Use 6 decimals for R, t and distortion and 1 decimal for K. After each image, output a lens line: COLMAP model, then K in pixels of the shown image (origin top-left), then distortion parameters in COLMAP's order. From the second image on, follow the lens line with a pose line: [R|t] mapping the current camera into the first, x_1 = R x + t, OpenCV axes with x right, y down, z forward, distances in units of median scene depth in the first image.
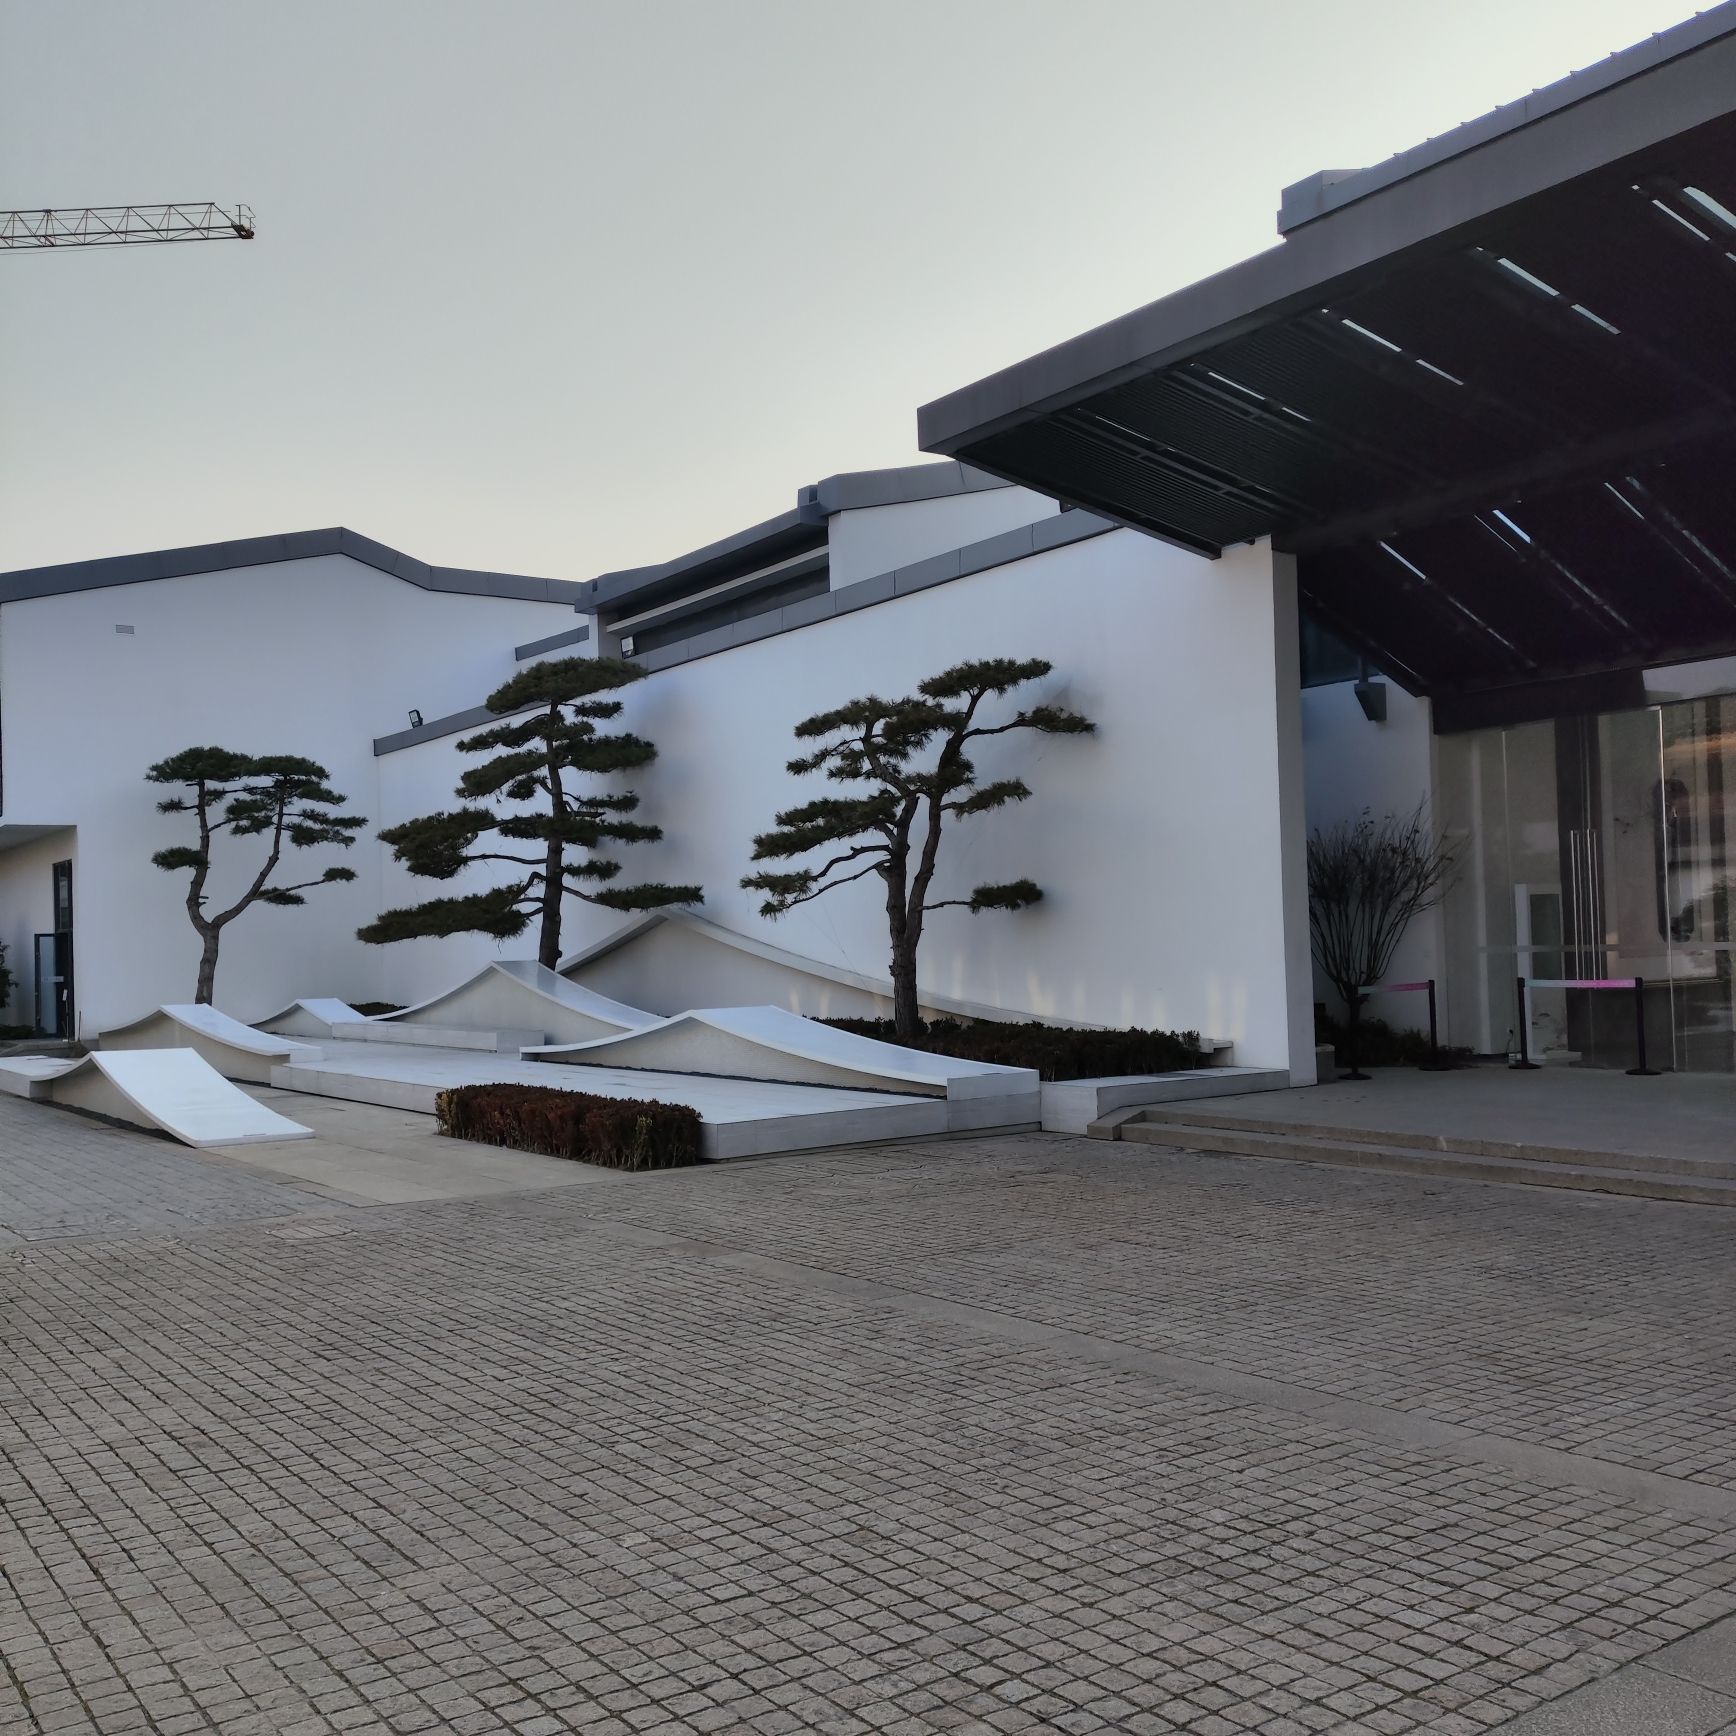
lens RADIAL K [[1674.5, 0, 837.2], [0, 1674.5, 861.5], [0, 0, 1]] dist [0.101052, -0.181353]
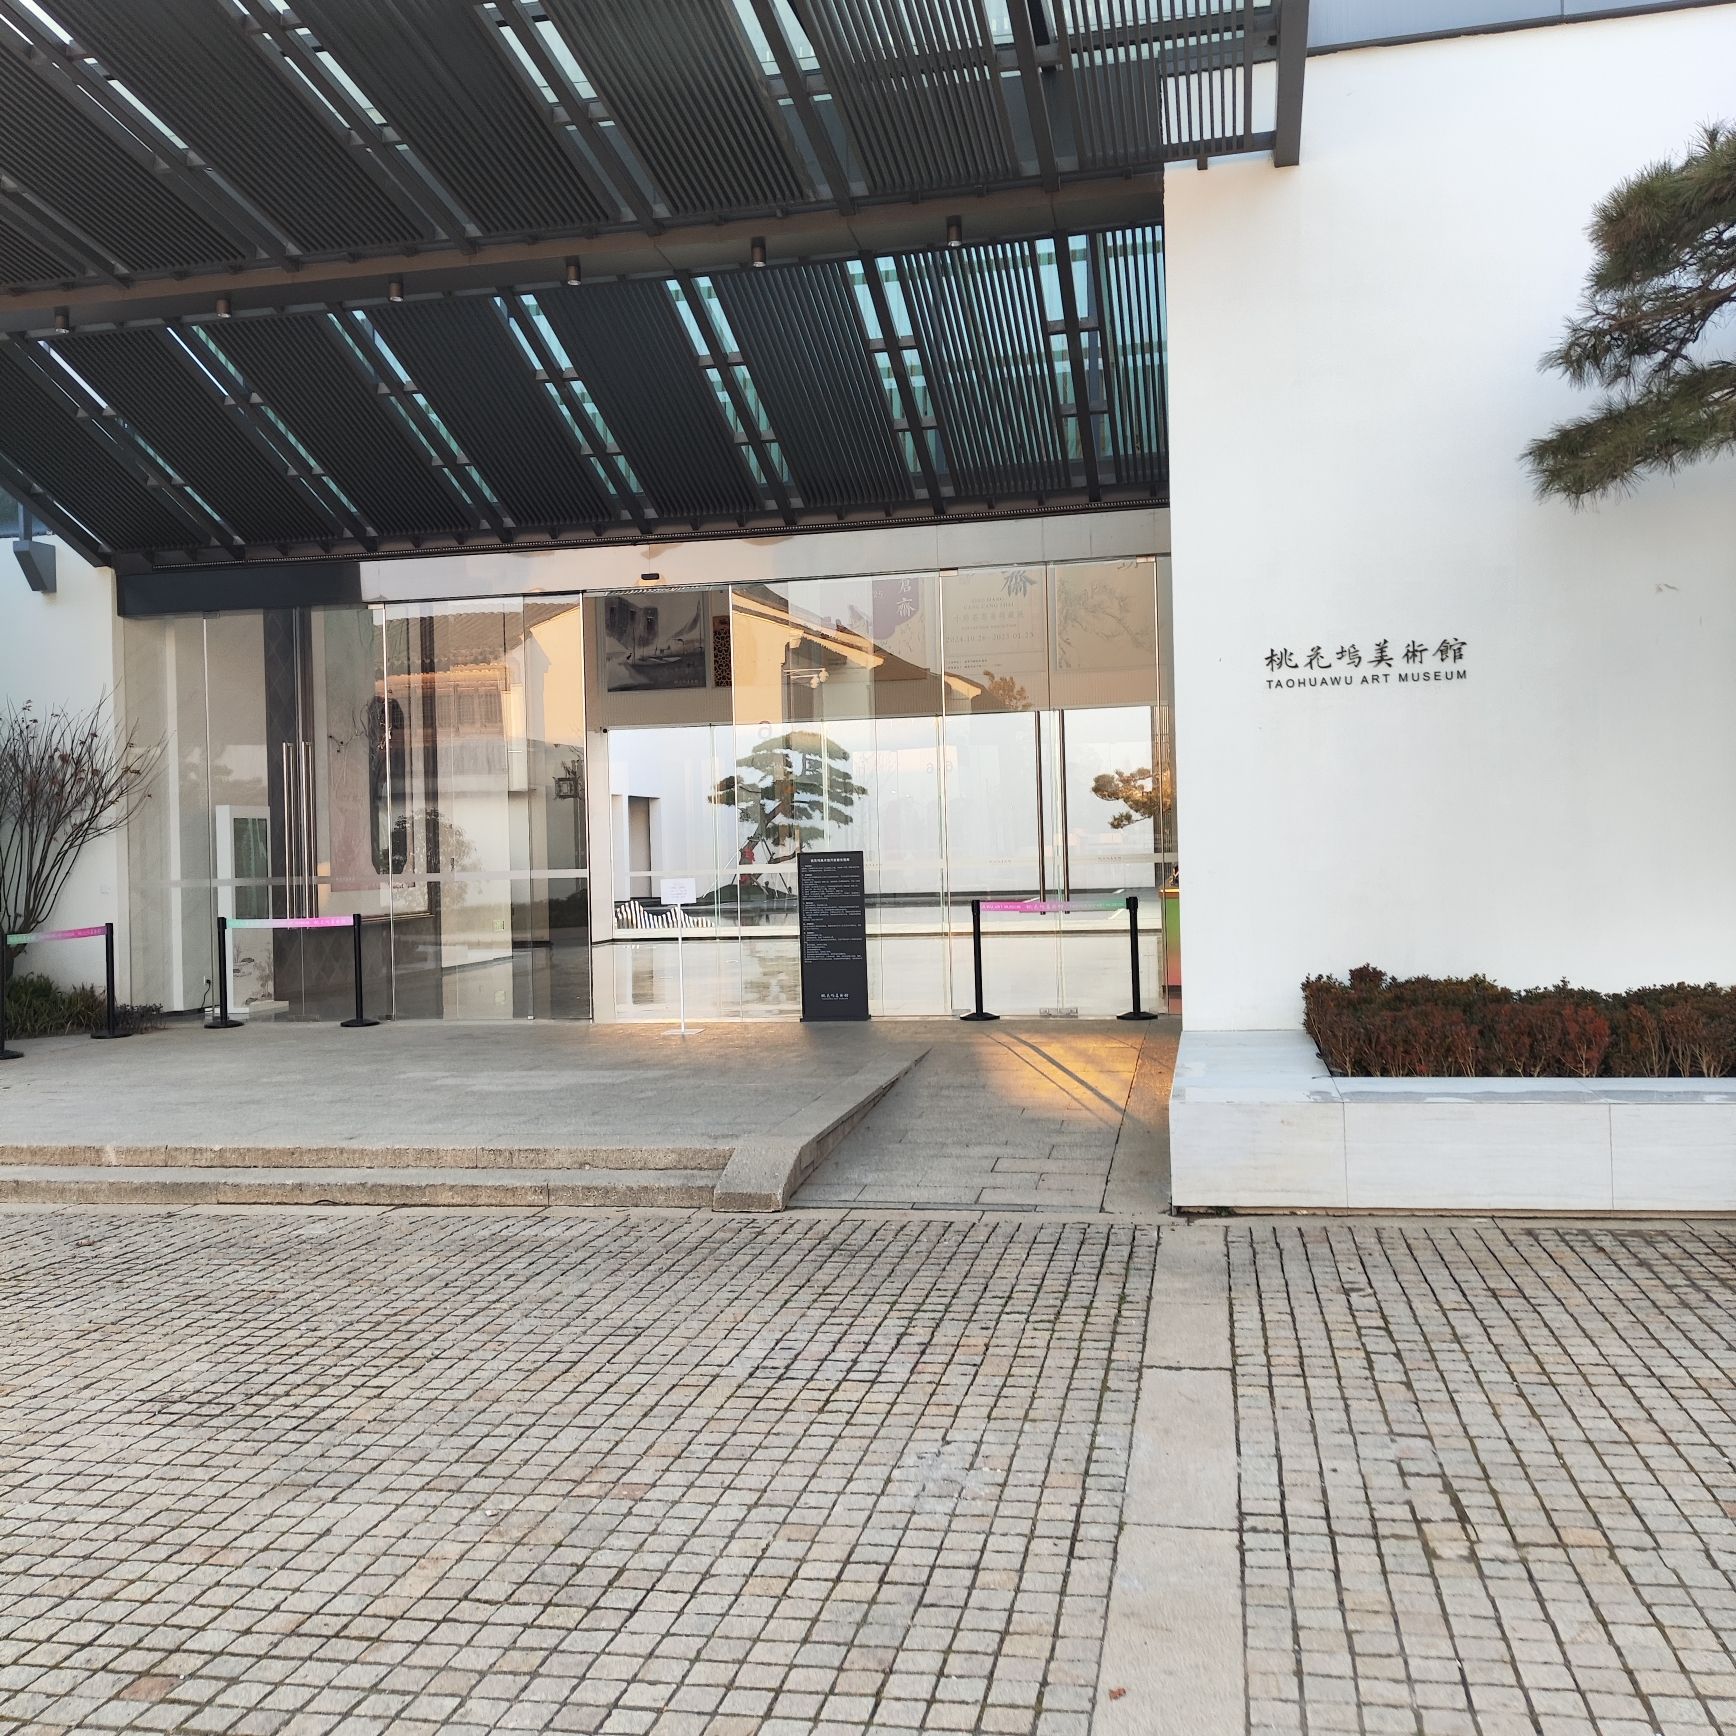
lens RADIAL K [[1674.5, 0, 837.2], [0, 1674.5, 861.5], [0, 0, 1]] dist [0.101052, -0.181353]
pose [[0.742613, -0.000533, 0.669721, 0.071733], [-0.024132, 0.999329, 0.027554, 0.011090], [-0.669286, -0.036624, 0.742102, 0.182170]]
